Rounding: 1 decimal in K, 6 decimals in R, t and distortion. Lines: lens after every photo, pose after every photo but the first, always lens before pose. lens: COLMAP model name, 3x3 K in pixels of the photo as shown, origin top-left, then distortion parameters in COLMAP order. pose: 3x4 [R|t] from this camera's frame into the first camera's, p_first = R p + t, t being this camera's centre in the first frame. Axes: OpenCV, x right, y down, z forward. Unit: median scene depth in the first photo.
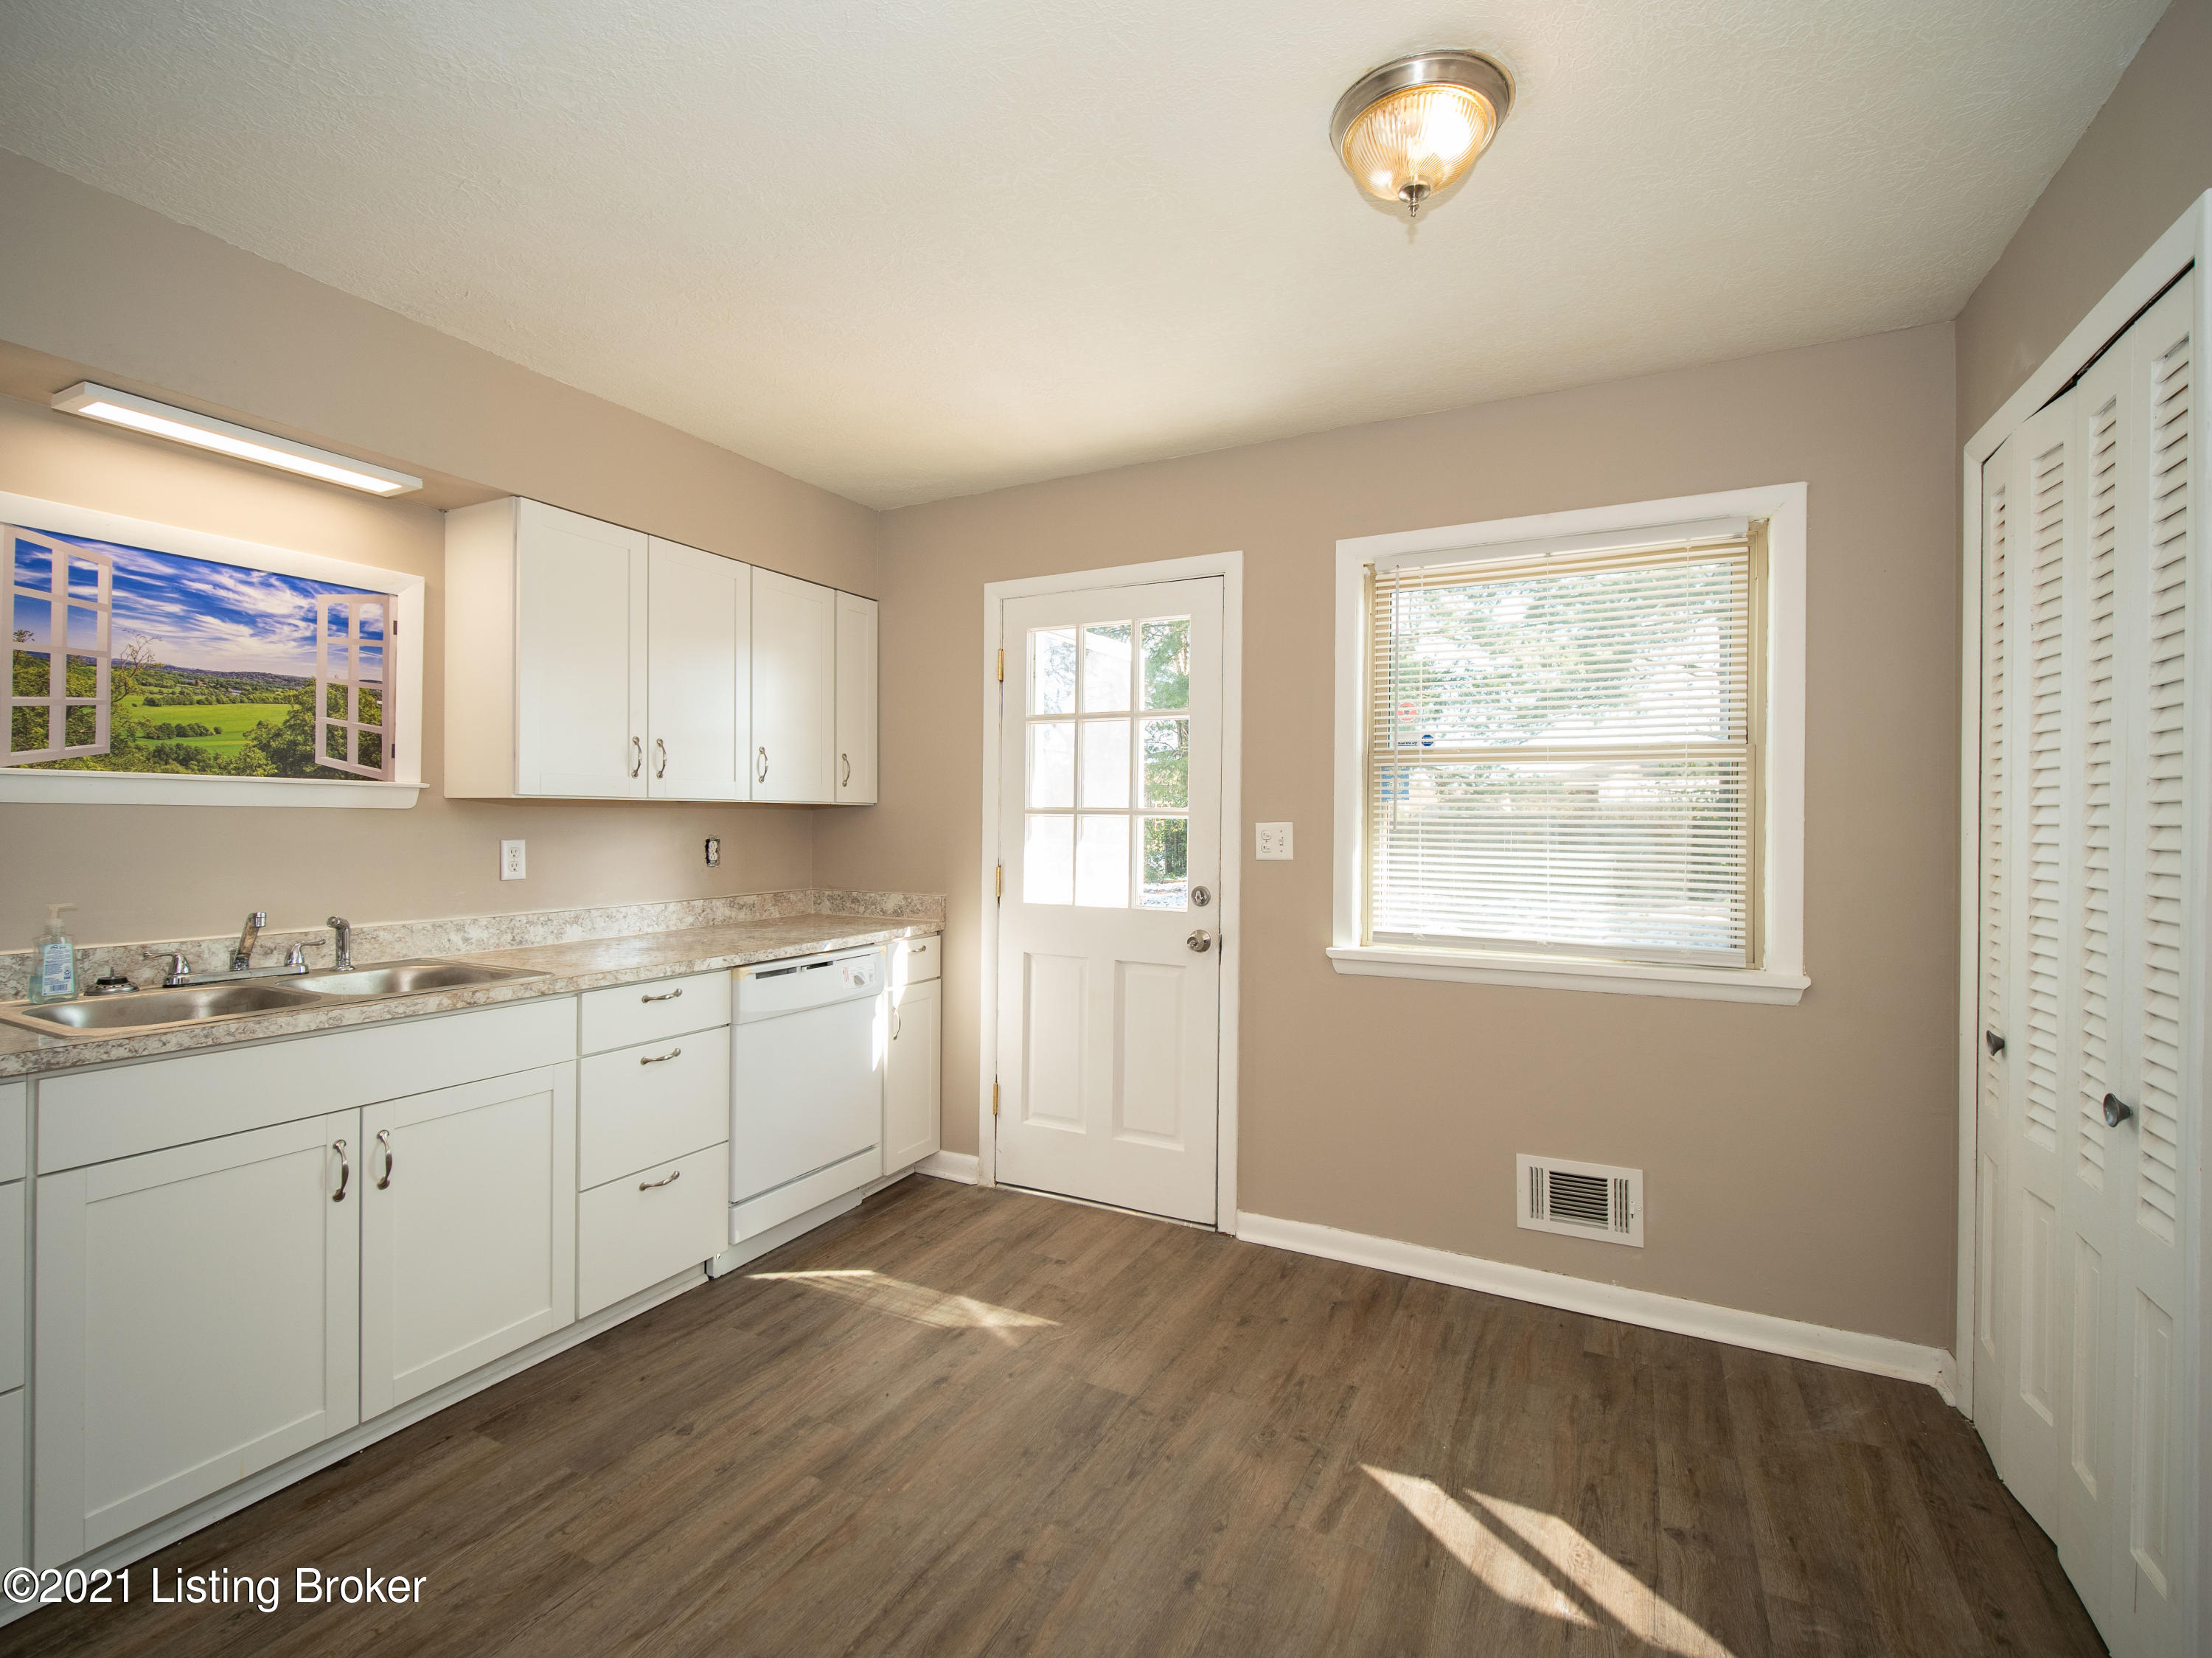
lens RADIAL K [[994.4, 0, 1096.0], [0, 994.4, 821.9], [0, 0, 1]] dist [-0.006756, 0.000226]
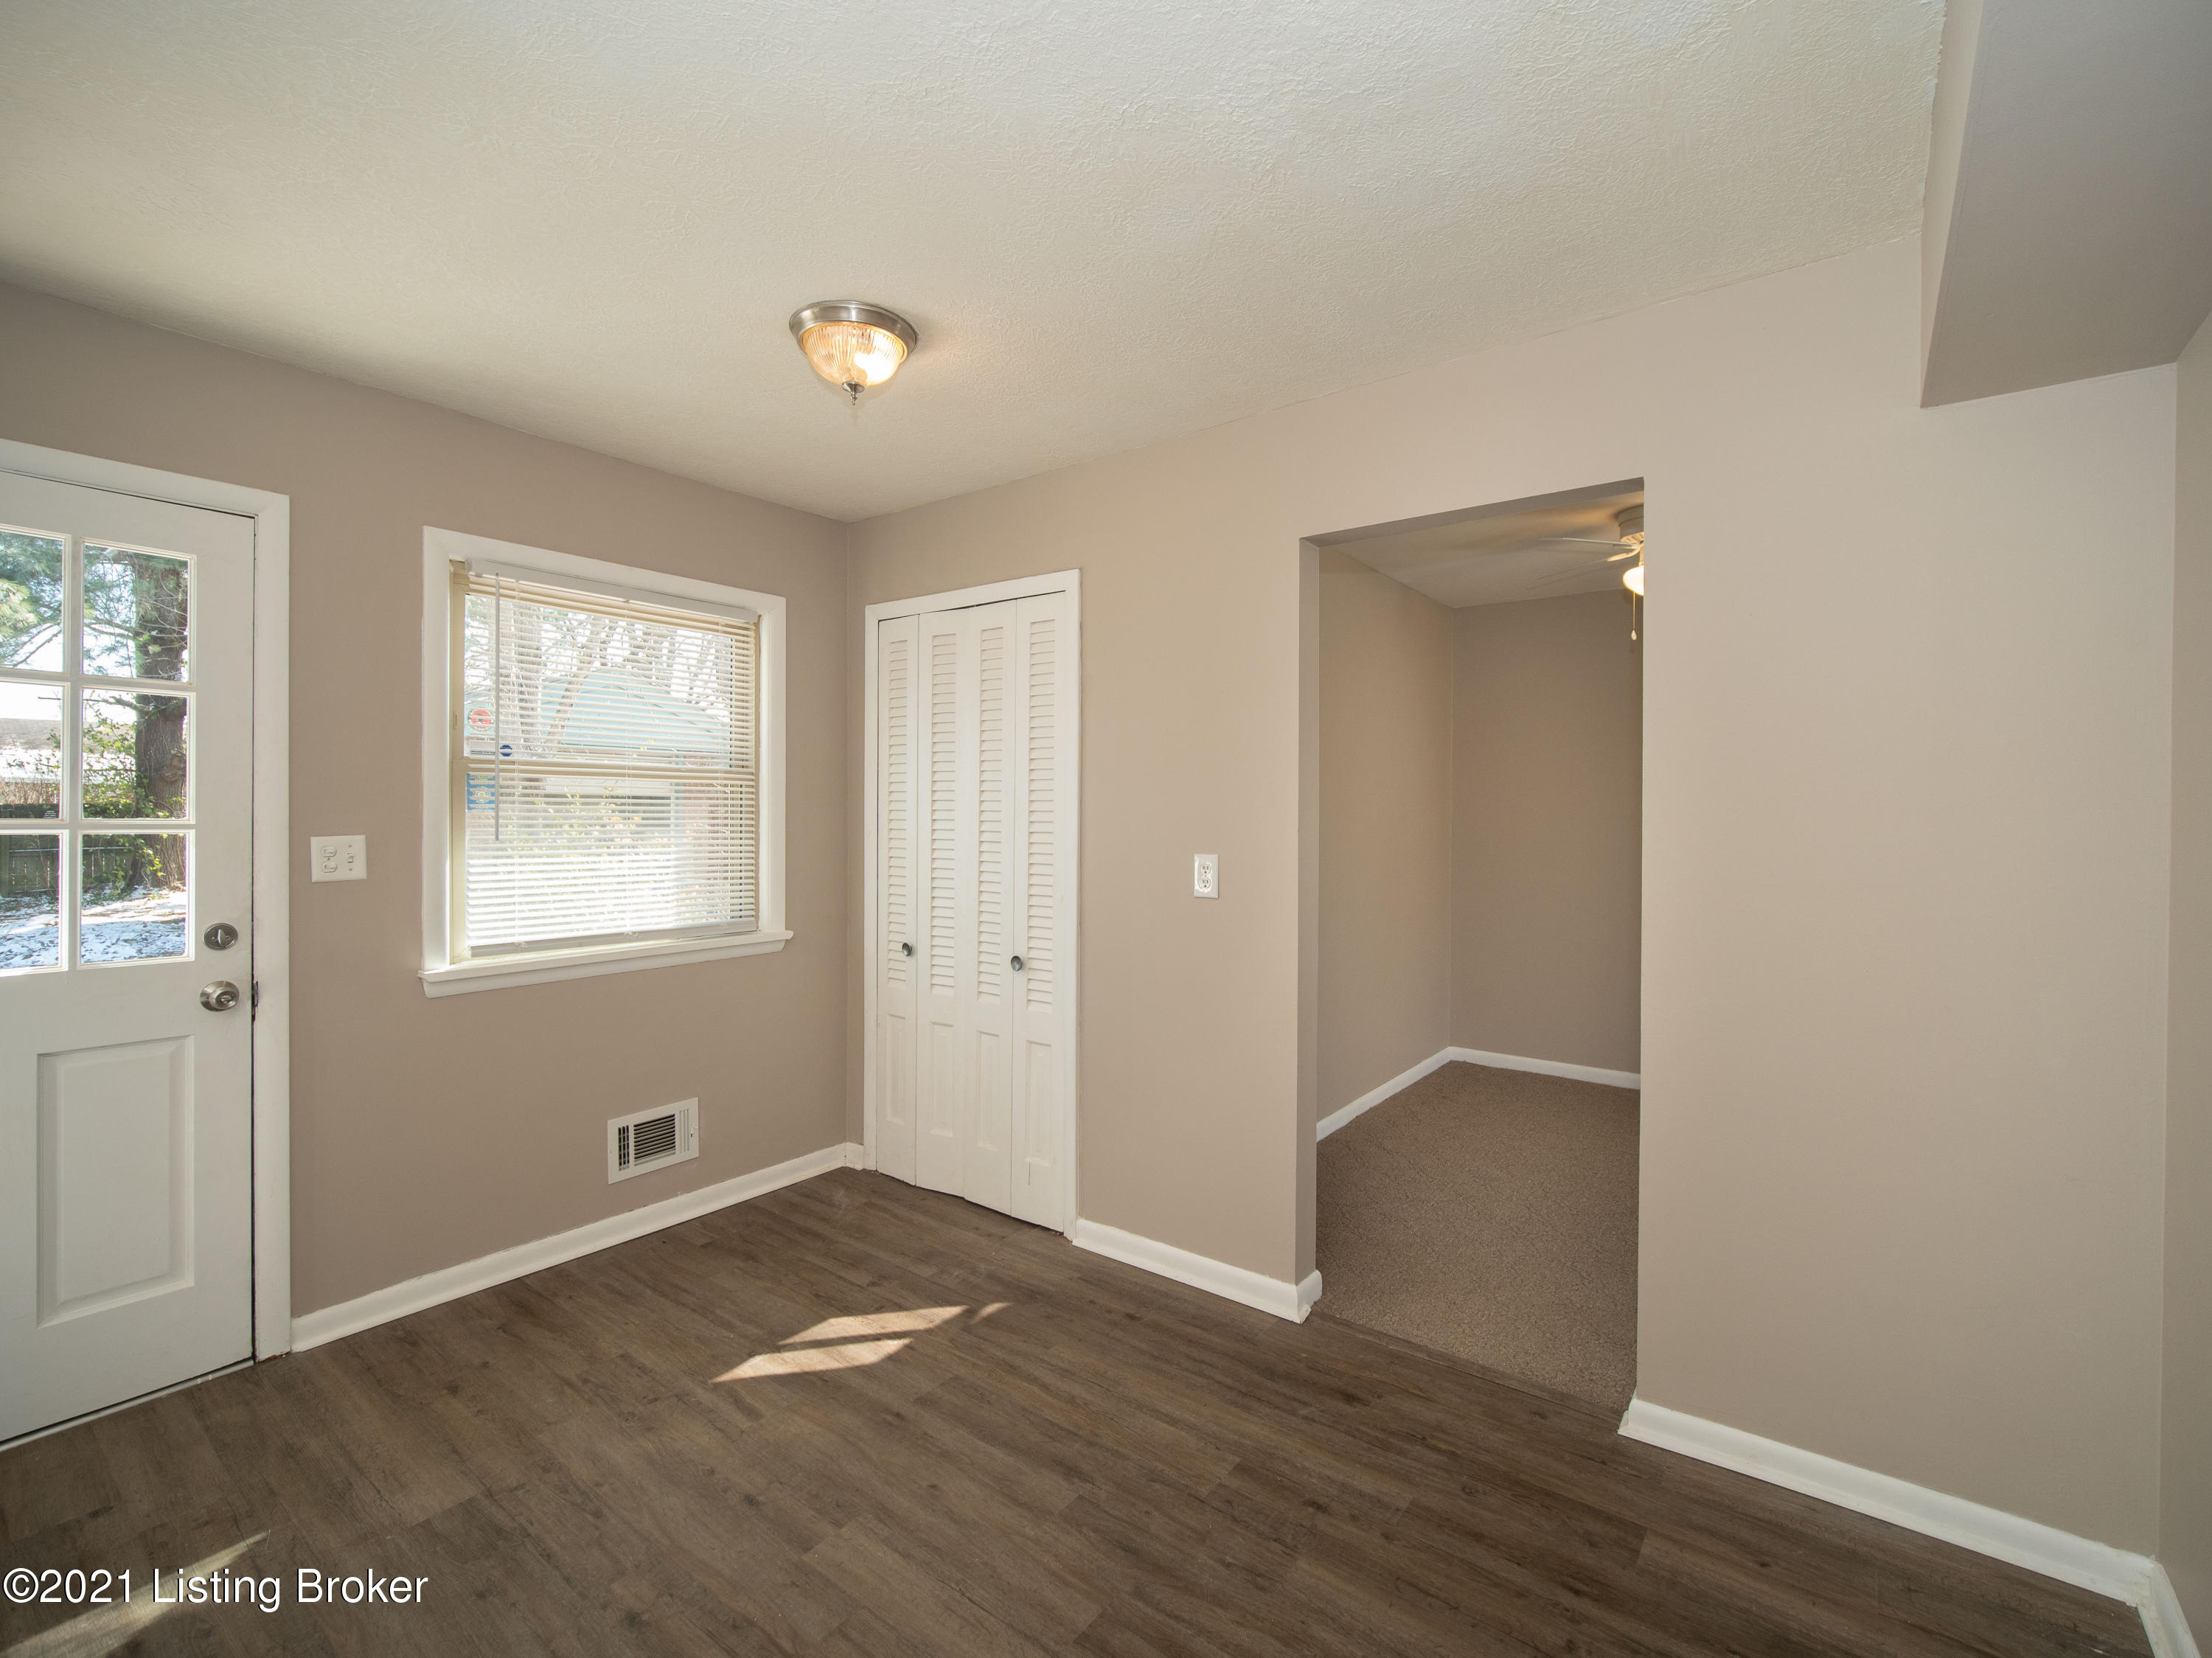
lens RADIAL K [[994.4, 0, 1096.0], [0, 994.4, 821.9], [0, 0, 1]] dist [-0.006756, 0.000226]
pose [[0.168076, -0.017123, 0.985625, -0.655158], [-0.006048, 0.999812, 0.018401, -0.037490], [-0.985755, -0.009054, 0.167941, 0.279435]]
